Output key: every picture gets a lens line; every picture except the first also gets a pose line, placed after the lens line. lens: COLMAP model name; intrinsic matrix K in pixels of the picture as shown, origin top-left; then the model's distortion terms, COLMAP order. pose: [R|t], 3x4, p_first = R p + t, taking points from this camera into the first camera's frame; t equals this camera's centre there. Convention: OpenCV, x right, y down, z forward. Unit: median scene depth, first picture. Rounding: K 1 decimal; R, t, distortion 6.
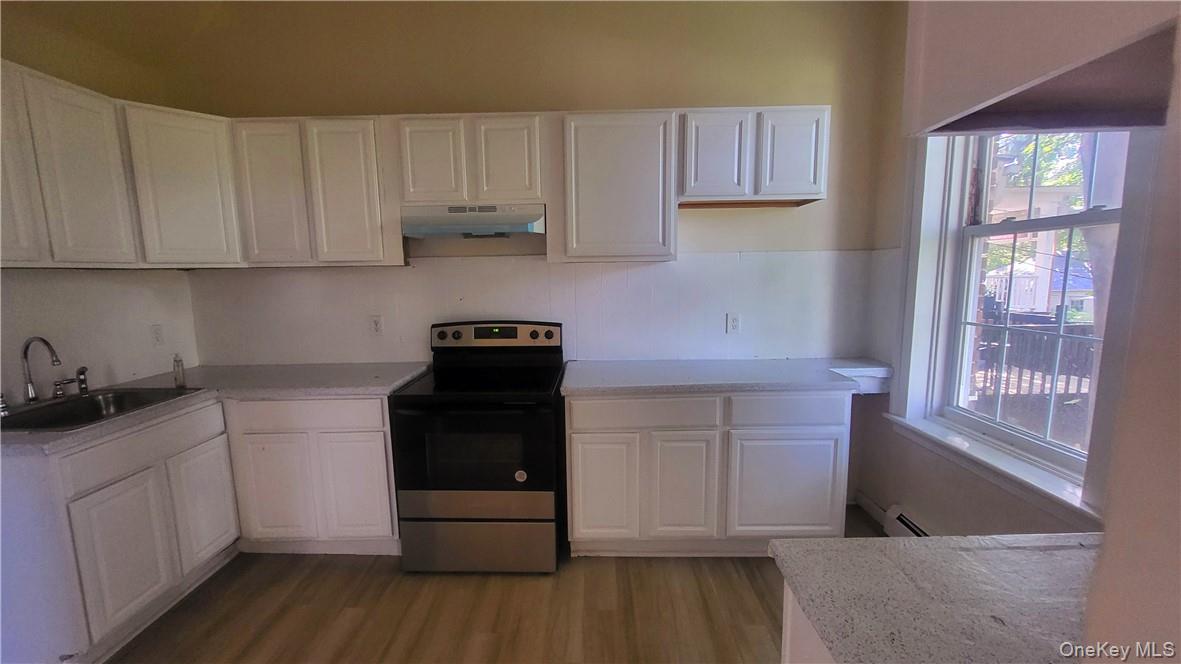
lens RADIAL K [[474.0, 0, 566.9], [0, 474.0, 338.7], [0, 0, 1]] dist [-0.003370, -0.000905]
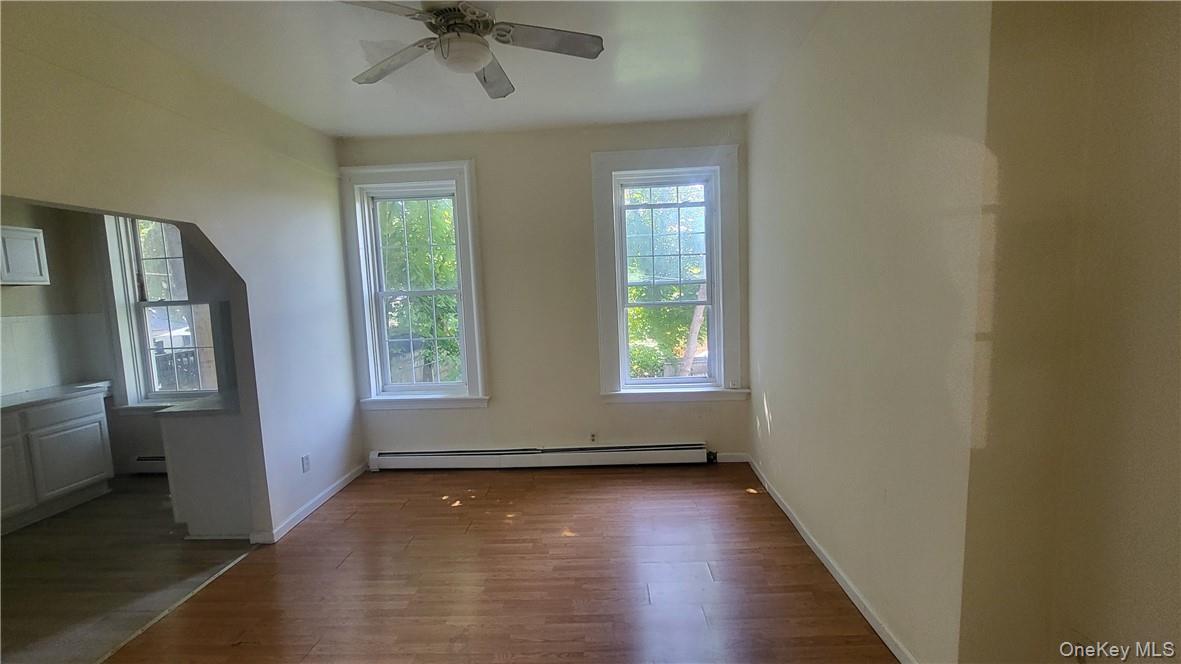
lens RADIAL K [[507.5, 0, 595.3], [0, 507.5, 334.3], [0, 0, 1]] dist [0.001707, 0.000826]
pose [[0.029416, -0.080059, 0.996356, -1.161122], [0.171558, 0.982400, 0.073873, 0.065432], [-0.984735, 0.168760, 0.042633, -0.898327]]
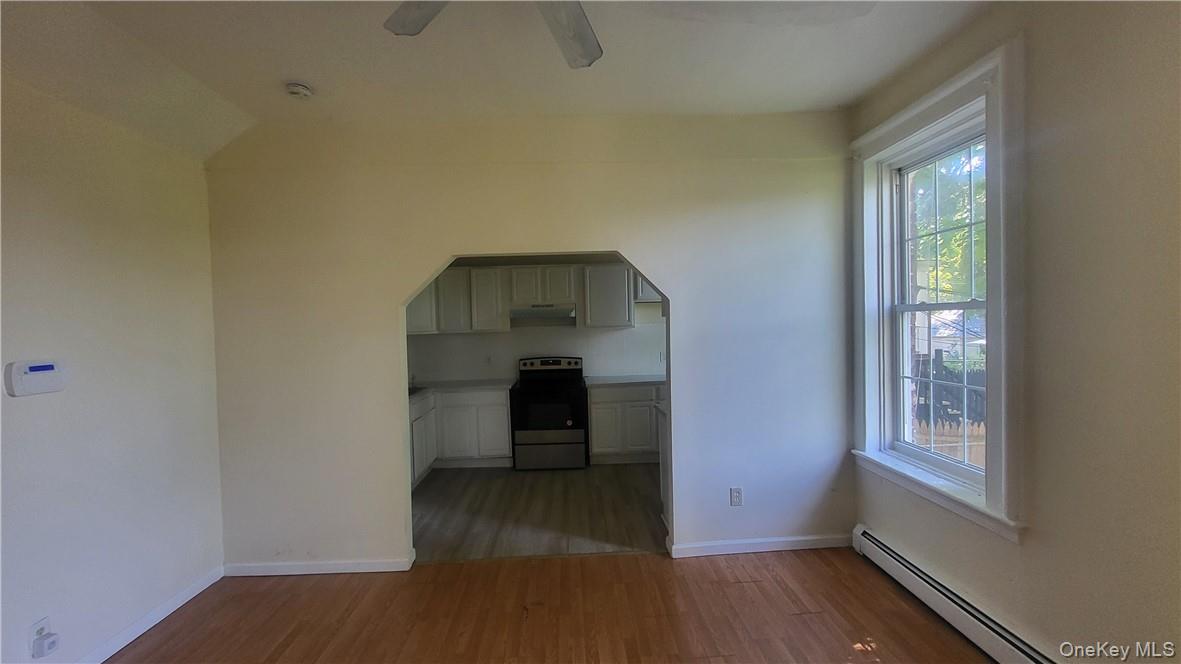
lens RADIAL K [[474.0, 0, 560.0], [0, 474.0, 334.6], [0, 0, 1]] dist [-0.003370, -0.000905]
pose [[0.999507, -0.010806, 0.029483, -0.190804], [0.014030, 0.993675, -0.111417, 0.110373], [-0.028092, 0.111775, 0.993336, -1.226760]]
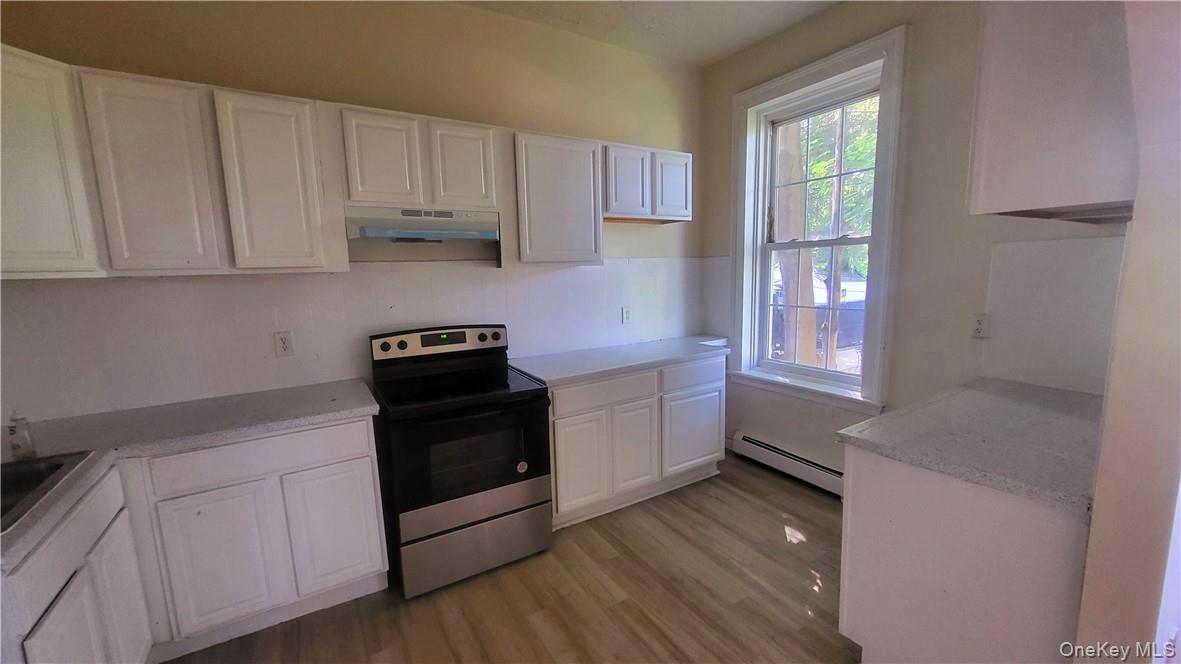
lens RADIAL K [[474.0, 0, 586.4], [0, 474.0, 338.0], [0, 0, 1]] dist [-0.003370, -0.000905]
pose [[0.837912, -0.085787, 0.539021, -0.485909], [0.086543, 0.995959, 0.023978, -0.013318], [-0.538900, 0.026557, 0.841951, 0.009427]]
